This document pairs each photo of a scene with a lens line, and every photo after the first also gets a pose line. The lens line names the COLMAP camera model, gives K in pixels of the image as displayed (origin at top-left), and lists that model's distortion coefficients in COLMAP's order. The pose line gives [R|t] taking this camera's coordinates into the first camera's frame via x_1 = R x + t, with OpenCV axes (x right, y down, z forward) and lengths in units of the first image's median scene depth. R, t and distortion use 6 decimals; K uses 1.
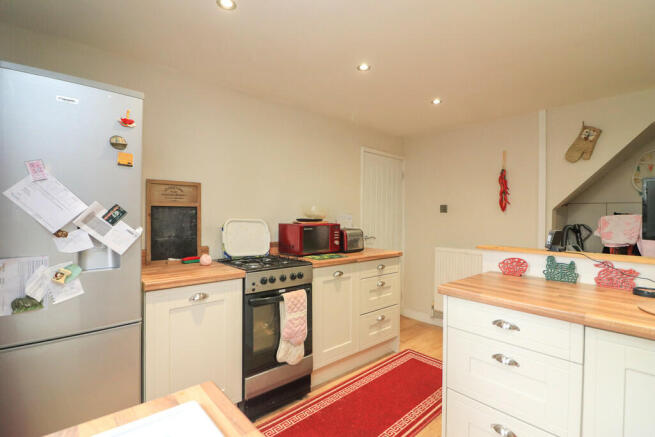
lens RADIAL K [[301.7, 0, 331.9], [0, 301.7, 219.0], [0, 0, 1]] dist [-0.021805, -0.002147]
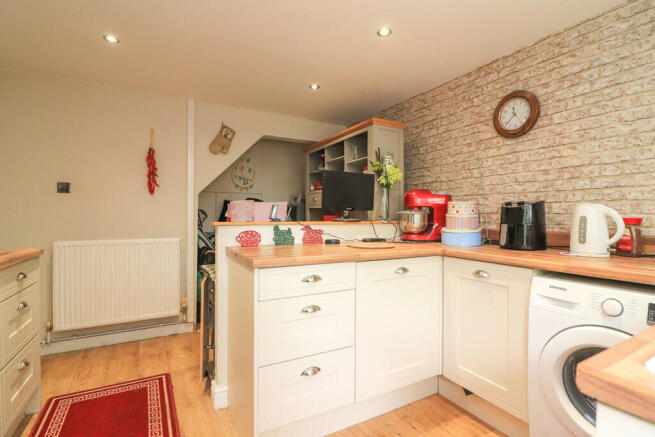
lens RADIAL K [[301.7, 0, 329.2], [0, 301.7, 216.6], [0, 0, 1]] dist [-0.021805, -0.002147]
pose [[0.228846, -0.017514, 0.973305, -0.239926], [0.009796, 0.999829, 0.015688, 0.041484], [-0.973413, 0.005945, 0.228979, 0.296190]]
